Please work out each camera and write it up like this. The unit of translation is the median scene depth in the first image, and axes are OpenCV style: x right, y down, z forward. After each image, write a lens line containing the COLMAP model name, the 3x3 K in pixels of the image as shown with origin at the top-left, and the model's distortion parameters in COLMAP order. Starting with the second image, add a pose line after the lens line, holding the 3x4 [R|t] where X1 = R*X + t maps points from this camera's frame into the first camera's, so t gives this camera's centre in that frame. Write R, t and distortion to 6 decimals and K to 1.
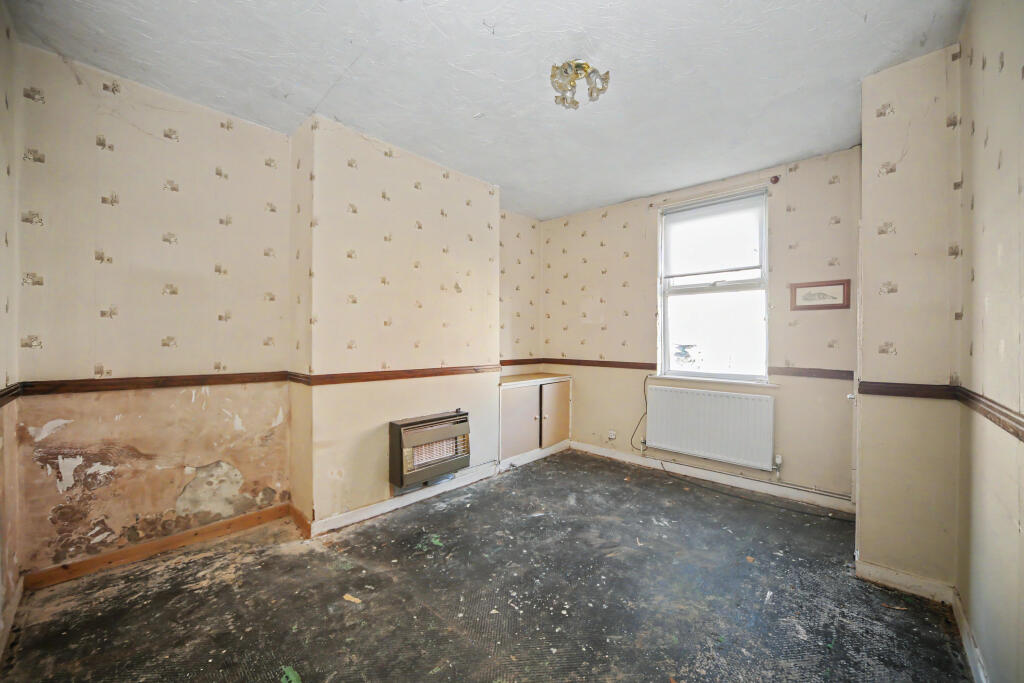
lens RADIAL K [[377.6, 0, 507.6], [0, 377.6, 340.8], [0, 0, 1]] dist [-0.001393, -0.000167]
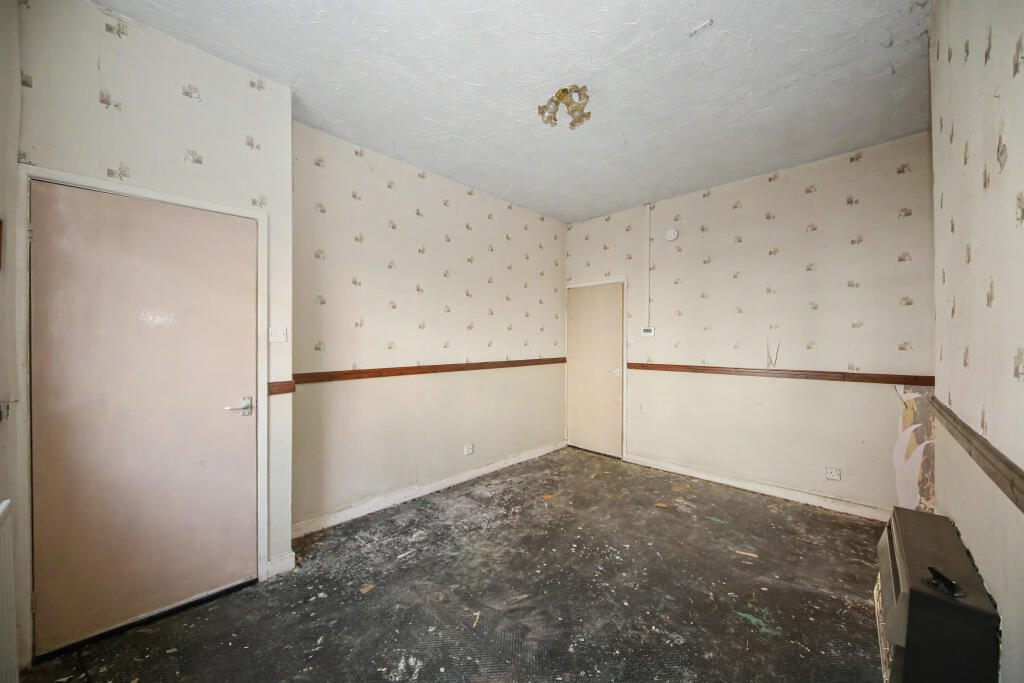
lens RADIAL K [[377.6, 0, 515.5], [0, 377.6, 341.5], [0, 0, 1]] dist [-0.001393, -0.000167]
pose [[-0.999759, -0.008501, -0.020226, 0.324731], [-0.008598, 0.999952, 0.004729, -0.006858], [0.020185, 0.004902, -0.999784, 1.927279]]
